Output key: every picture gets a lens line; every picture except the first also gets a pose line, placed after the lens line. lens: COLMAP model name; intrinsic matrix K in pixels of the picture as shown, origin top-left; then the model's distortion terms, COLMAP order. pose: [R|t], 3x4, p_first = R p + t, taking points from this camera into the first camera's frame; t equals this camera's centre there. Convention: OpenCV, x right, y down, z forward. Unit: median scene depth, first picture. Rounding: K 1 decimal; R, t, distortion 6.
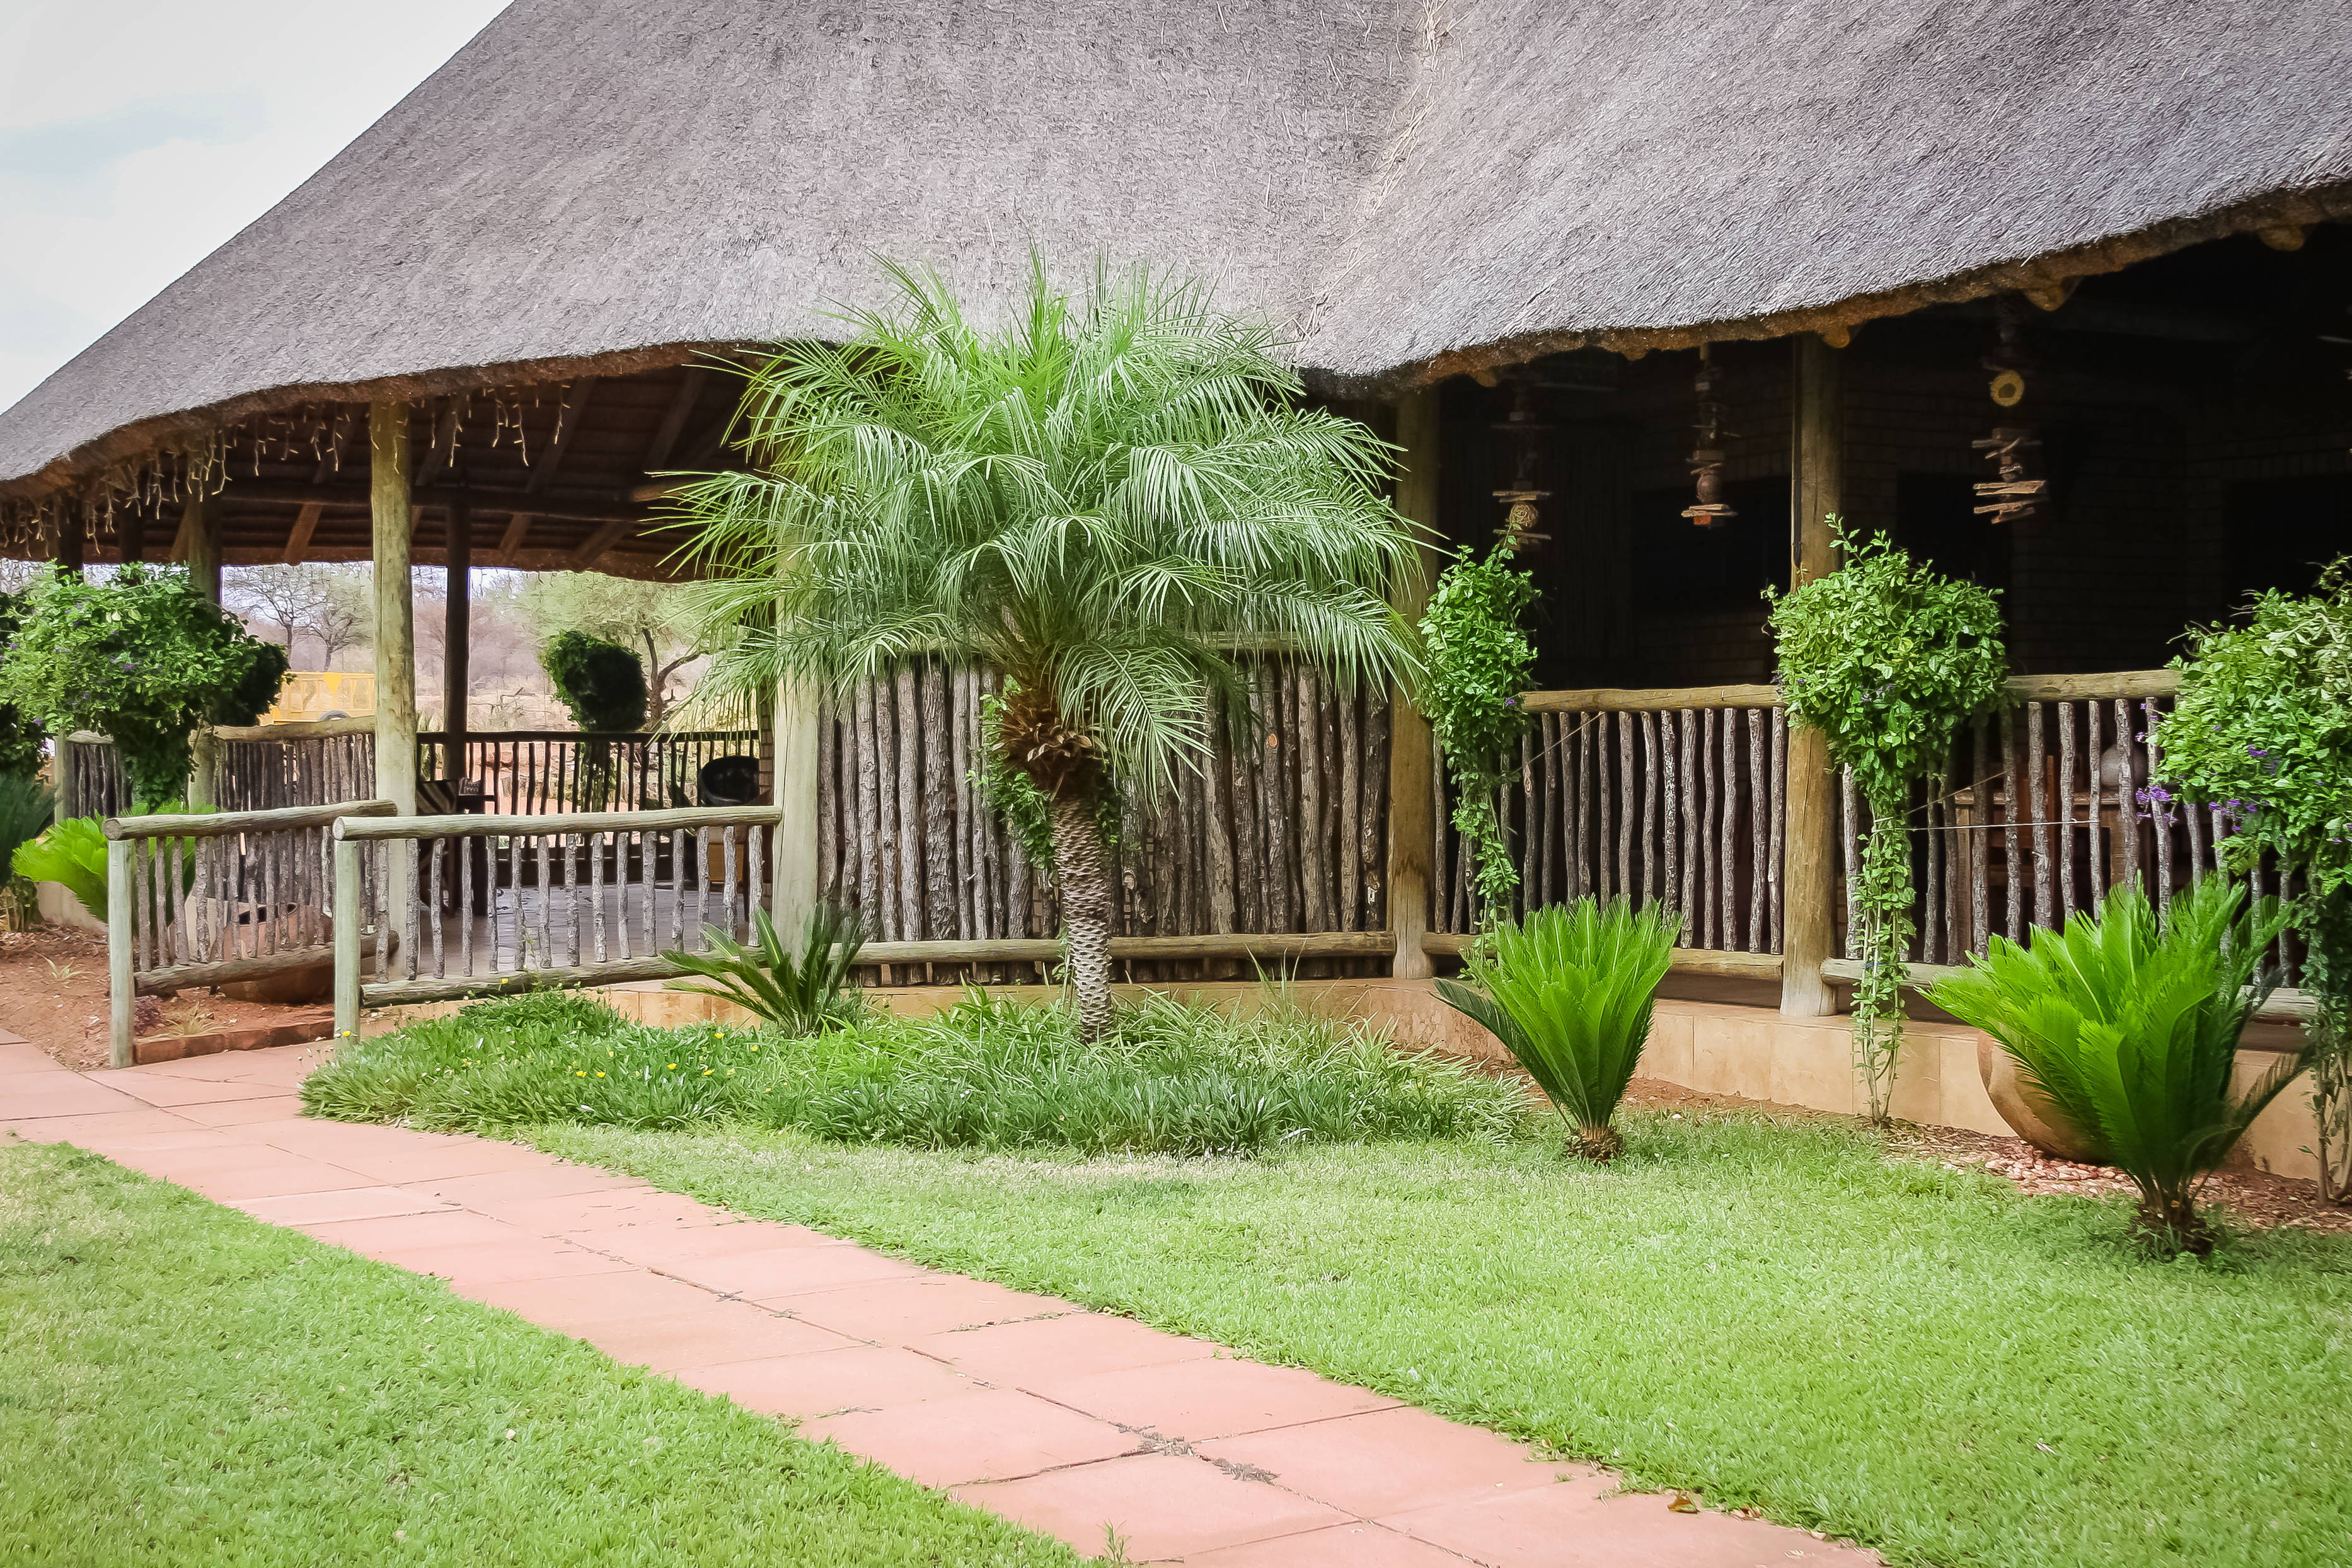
lens RADIAL K [[3130.5, 0, 1177.8], [0, 3130.5, 796.3], [0, 0, 1]] dist [-0.012274, 0.053696]
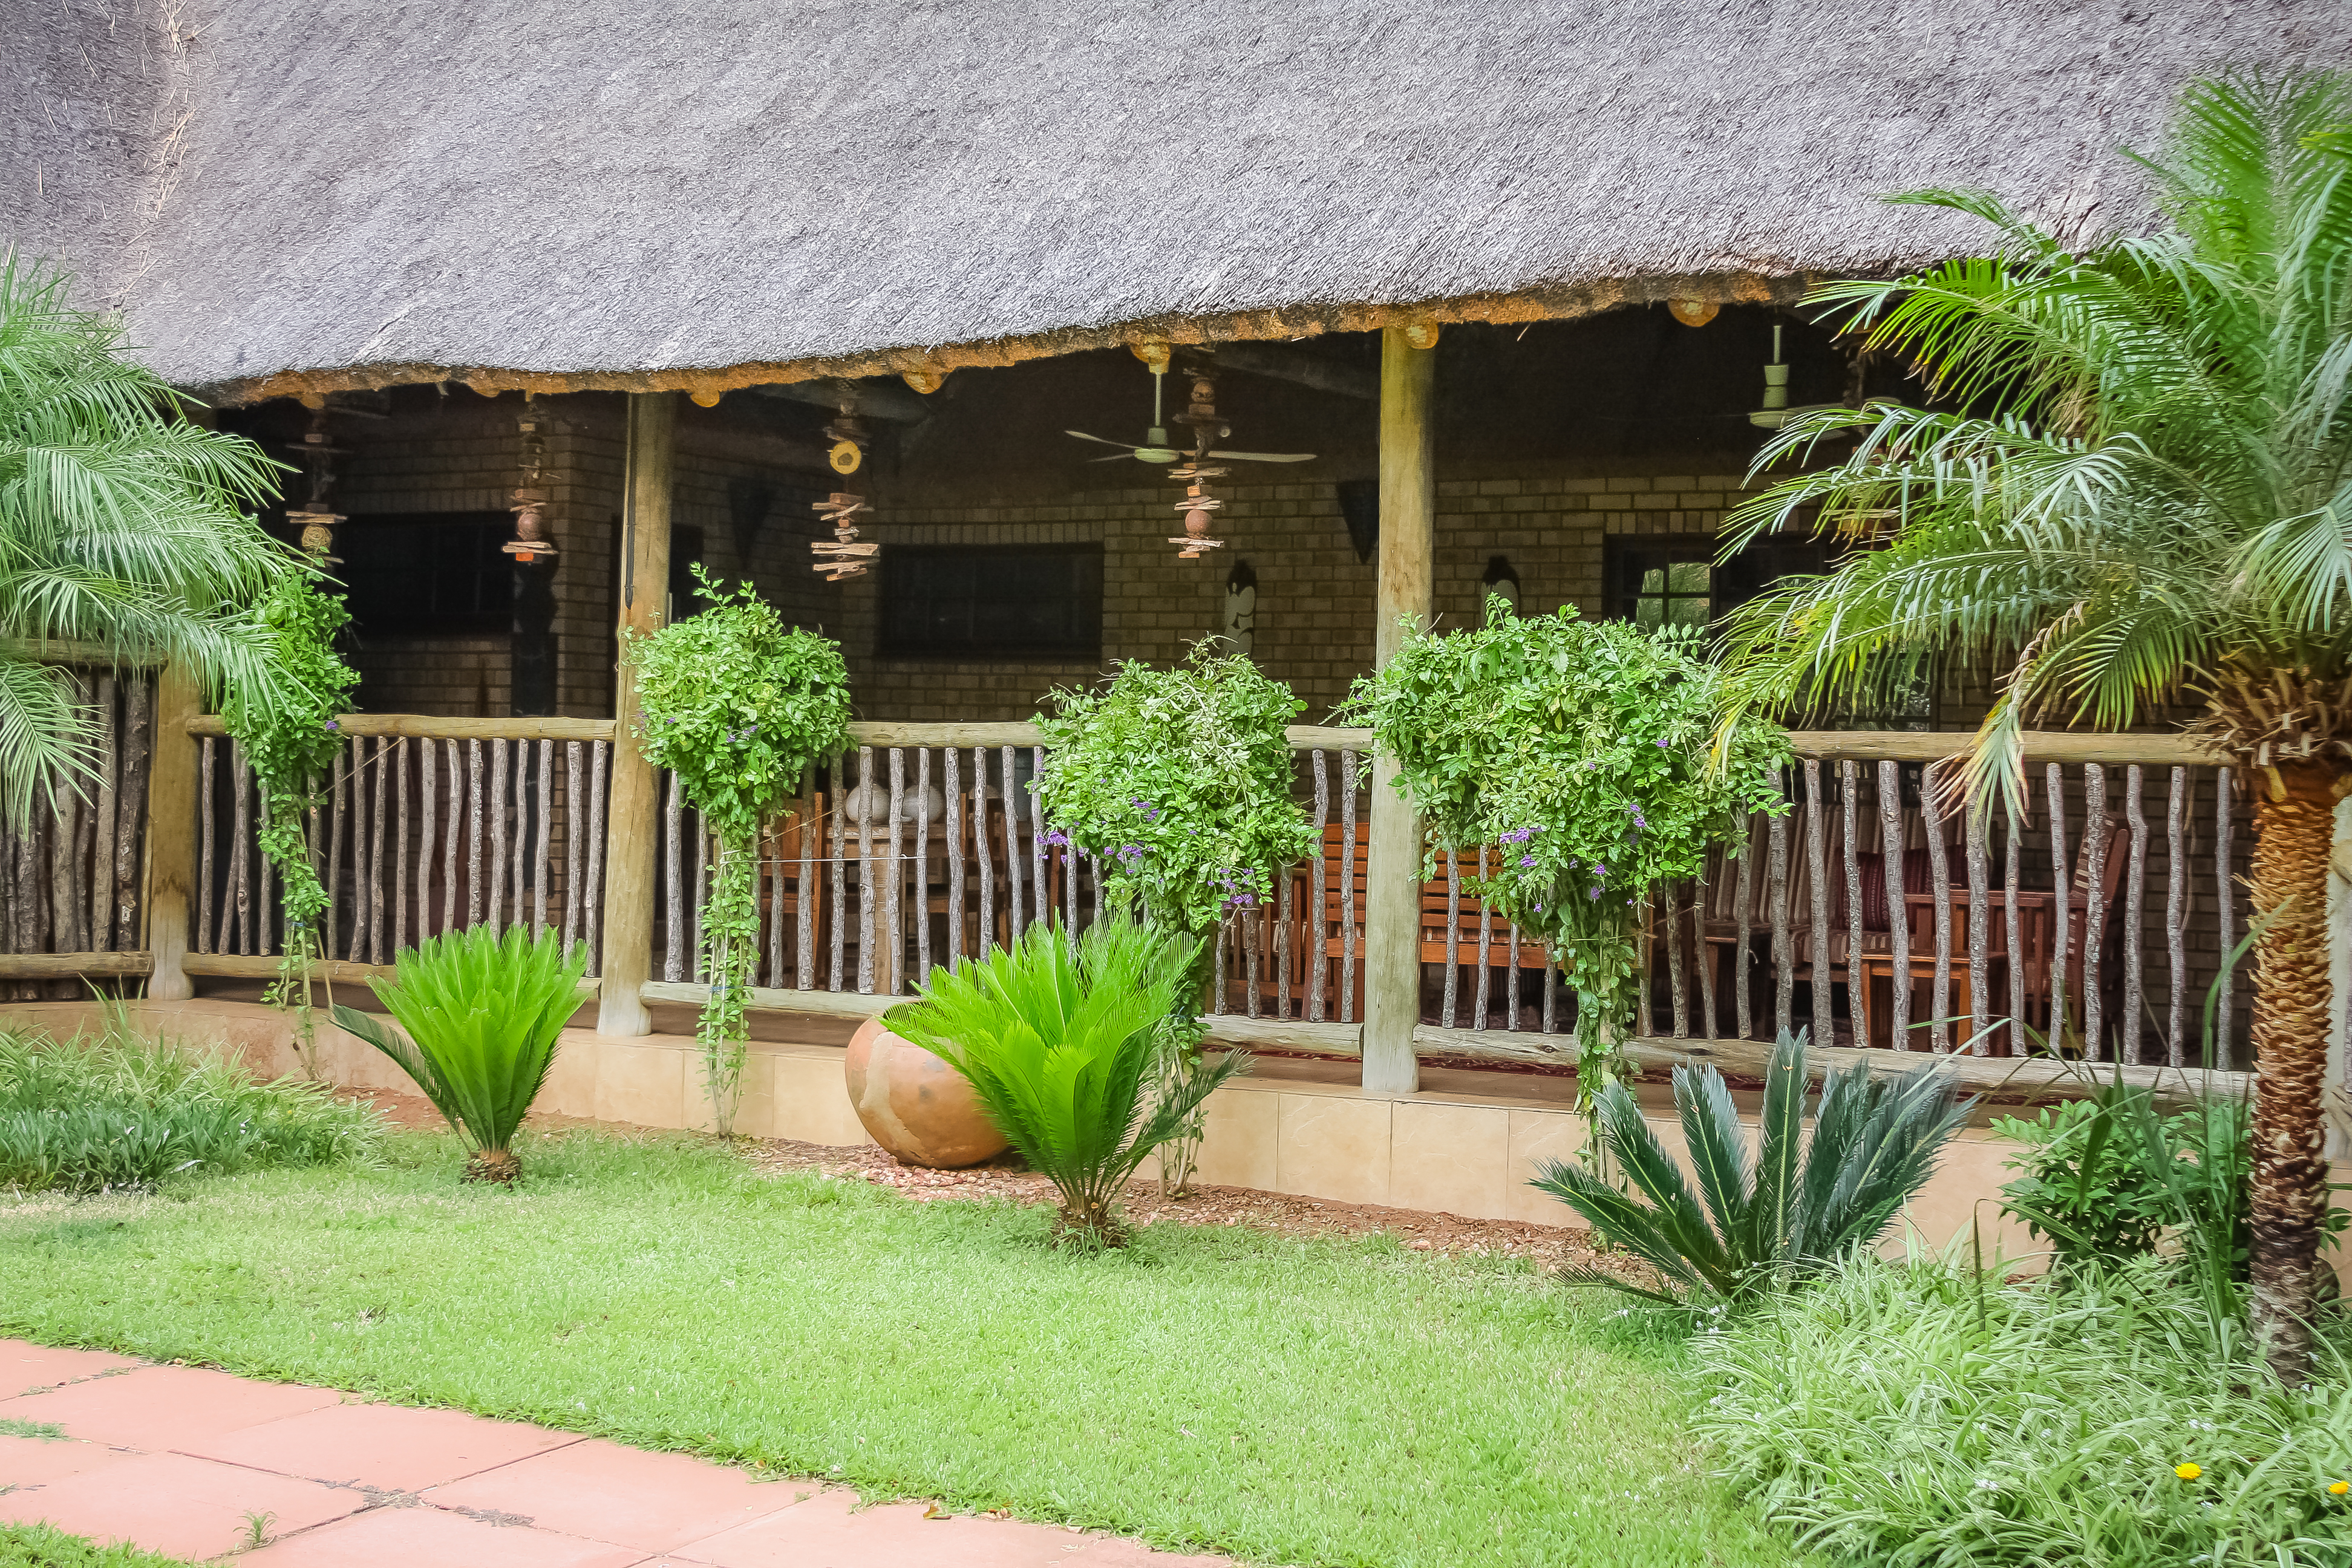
lens RADIAL K [[2998.3, 0, 1176.0], [0, 2998.3, 784.0], [0, 0, 1]] dist [0.005385, 0.035746]
pose [[0.875437, 0.029353, 0.482440, -0.136055], [-0.025304, 0.999569, -0.014899, -0.004310], [-0.482669, 0.000836, 0.875802, 0.032472]]
